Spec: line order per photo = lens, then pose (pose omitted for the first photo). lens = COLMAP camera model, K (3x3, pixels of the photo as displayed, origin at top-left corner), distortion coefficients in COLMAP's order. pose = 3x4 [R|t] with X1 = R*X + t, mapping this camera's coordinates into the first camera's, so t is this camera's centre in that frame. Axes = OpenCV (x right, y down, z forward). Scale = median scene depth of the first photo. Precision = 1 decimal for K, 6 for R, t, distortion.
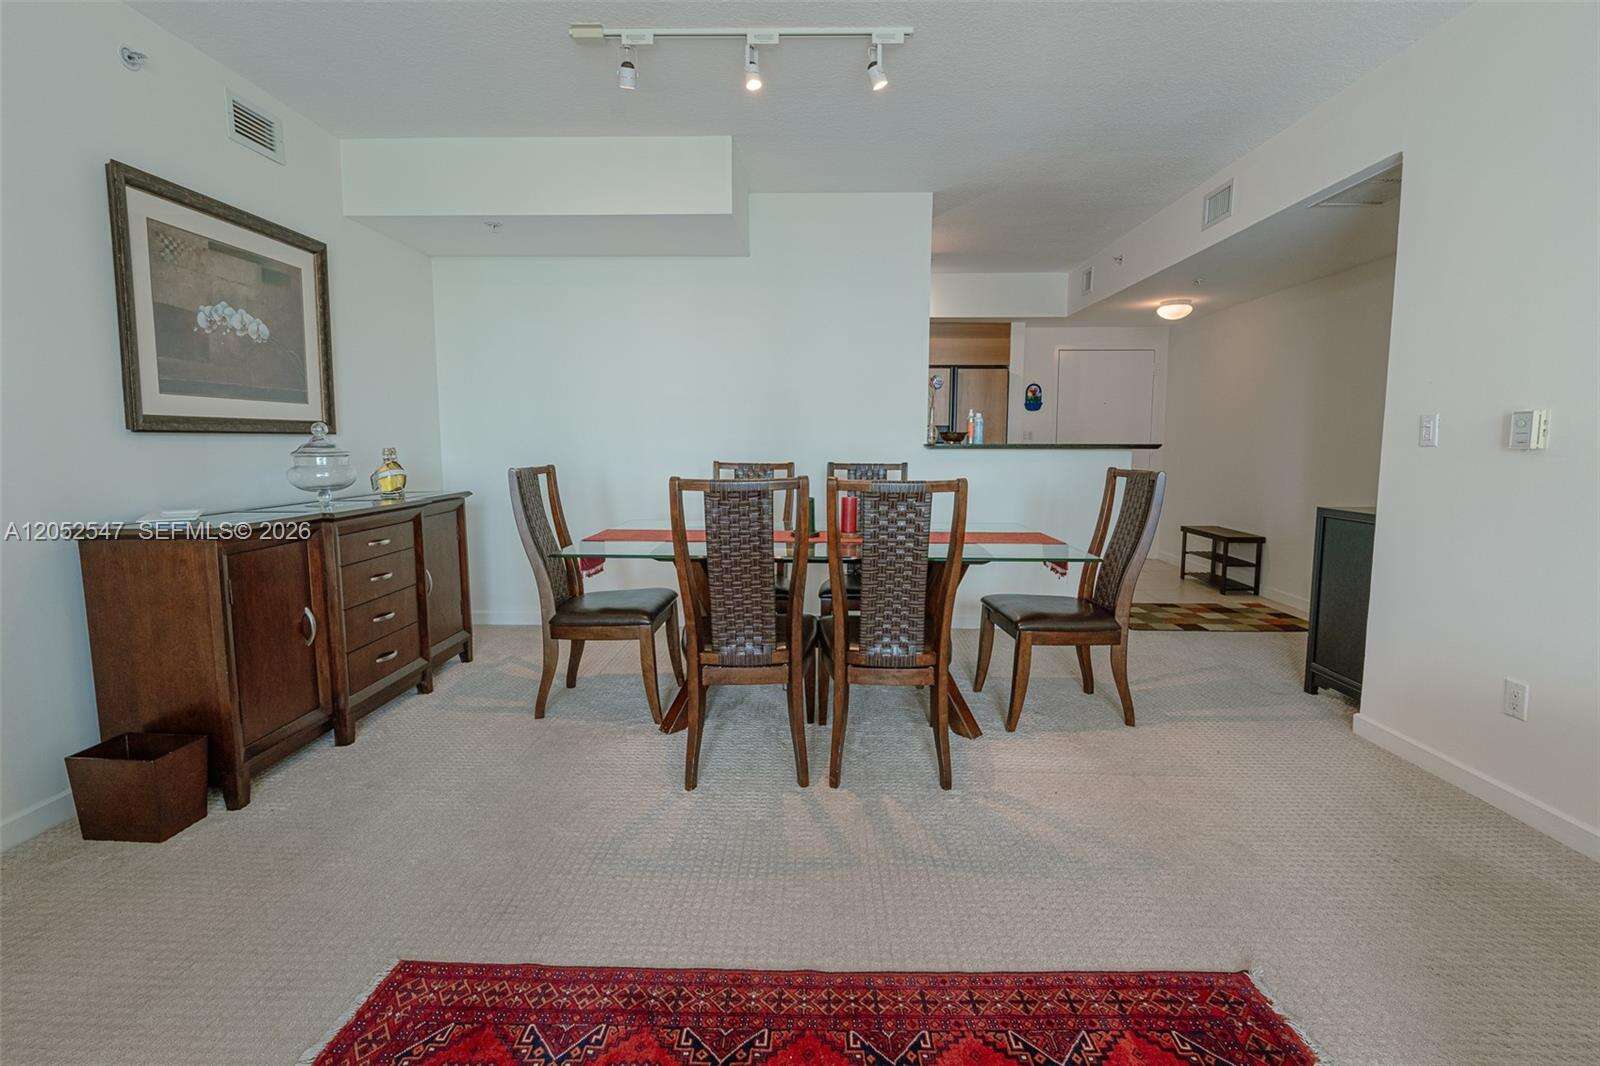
lens RADIAL K [[709.3, 0, 799.2], [0, 709.3, 513.5], [0, 0, 1]] dist [-0.001408, -0.000233]
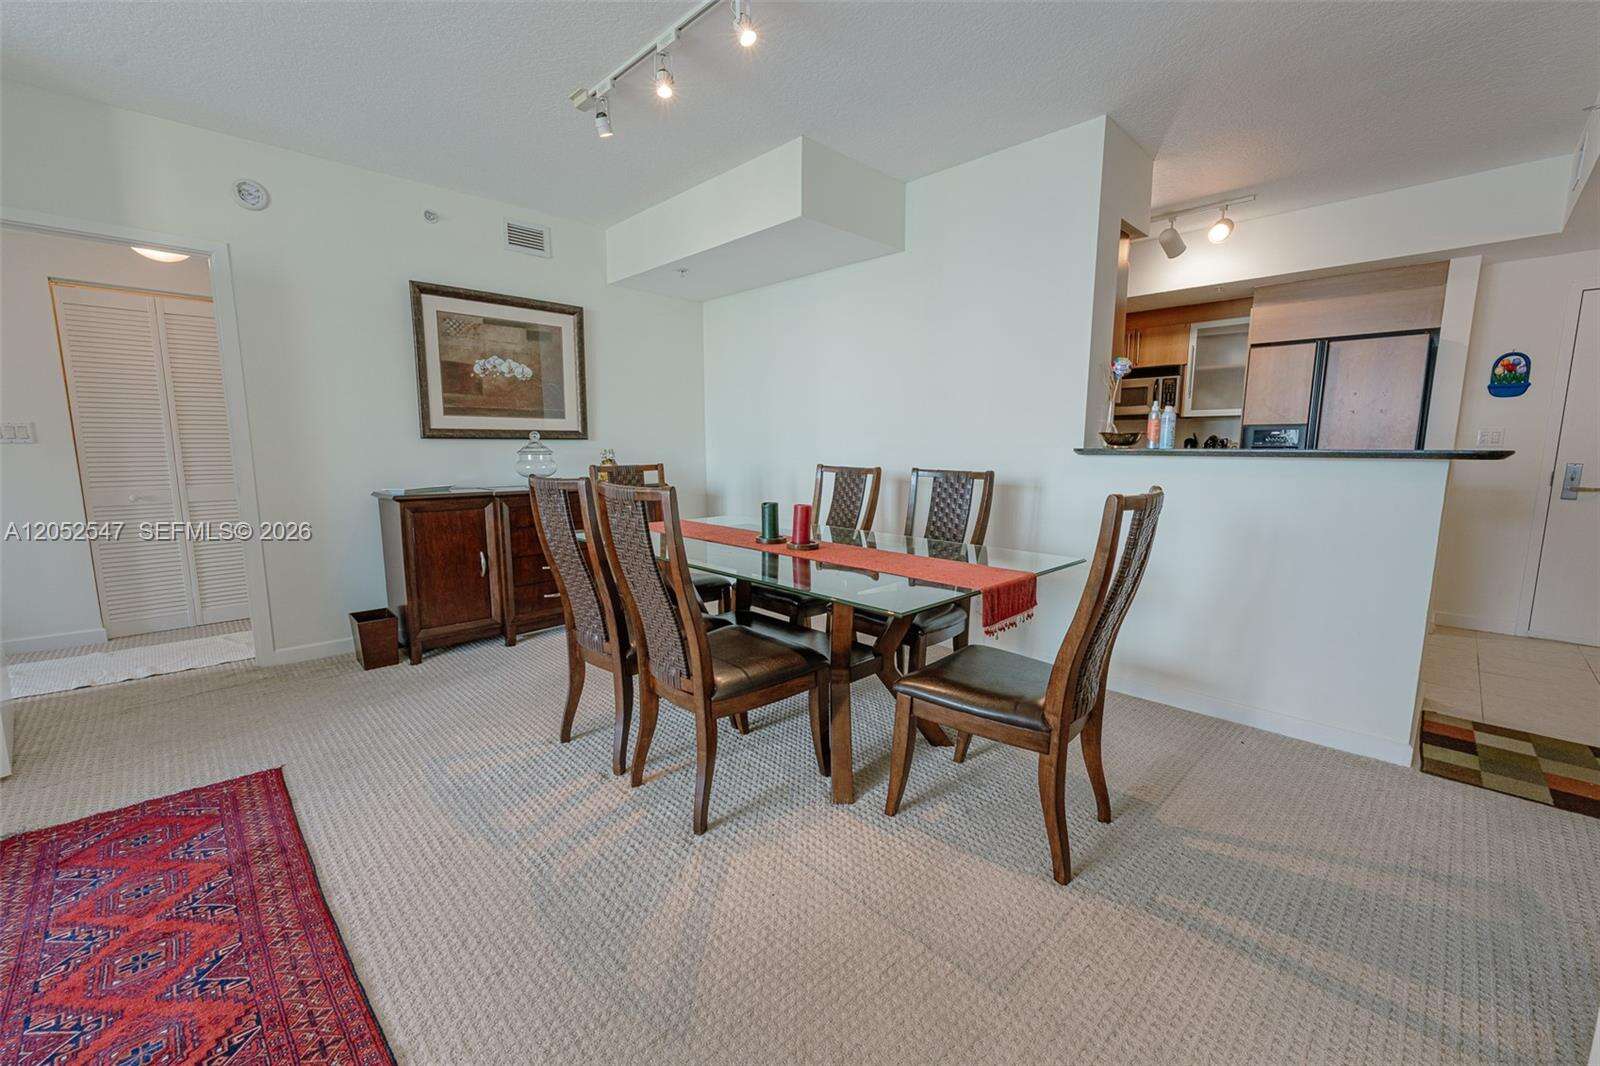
lens RADIAL K [[642.1, 0, 799.9], [0, 642.1, 534.9], [0, 0, 1]] dist [0.000916, -0.000866]
pose [[0.721522, 0.094217, -0.685951, 0.675916], [-0.072798, 0.995530, 0.060166, -0.034486], [0.688554, 0.006525, 0.725156, 0.411839]]
